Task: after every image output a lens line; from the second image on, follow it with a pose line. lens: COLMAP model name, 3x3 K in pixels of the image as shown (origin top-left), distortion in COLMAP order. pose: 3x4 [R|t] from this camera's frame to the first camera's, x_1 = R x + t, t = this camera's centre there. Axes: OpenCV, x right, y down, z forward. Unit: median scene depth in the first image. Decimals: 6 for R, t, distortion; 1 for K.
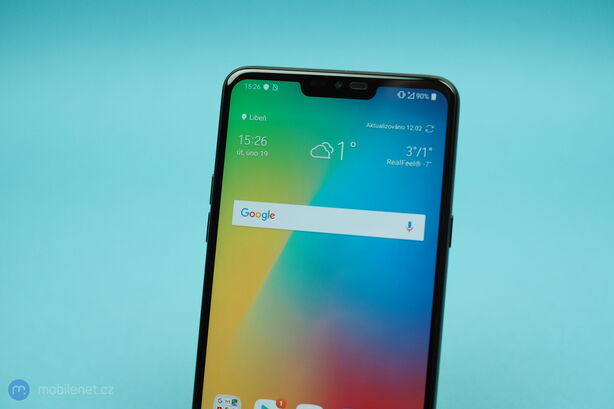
lens RADIAL K [[923.1, 0, 307.3], [0, 923.1, 204.6], [0, 0, 1]] dist [-0.043222, 0.000000]
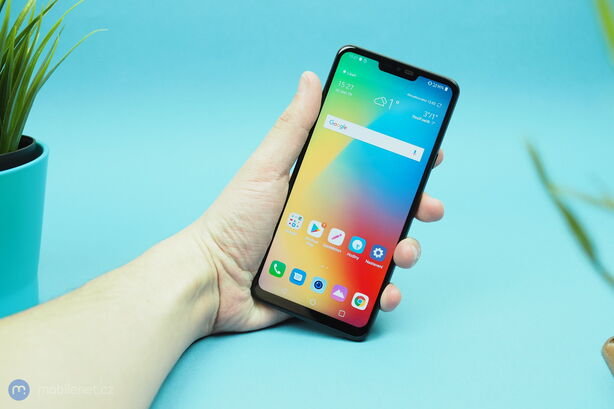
lens RADIAL K [[923.1, 0, 306.8], [0, 923.1, 204.3], [0, 0, 1]] dist [-0.043222, 0.000000]
pose [[0.965156, 0.259471, 0.033882, -0.136351], [-0.261638, 0.959047, 0.108510, -0.021634], [-0.004339, -0.113594, 0.993518, -0.868369]]
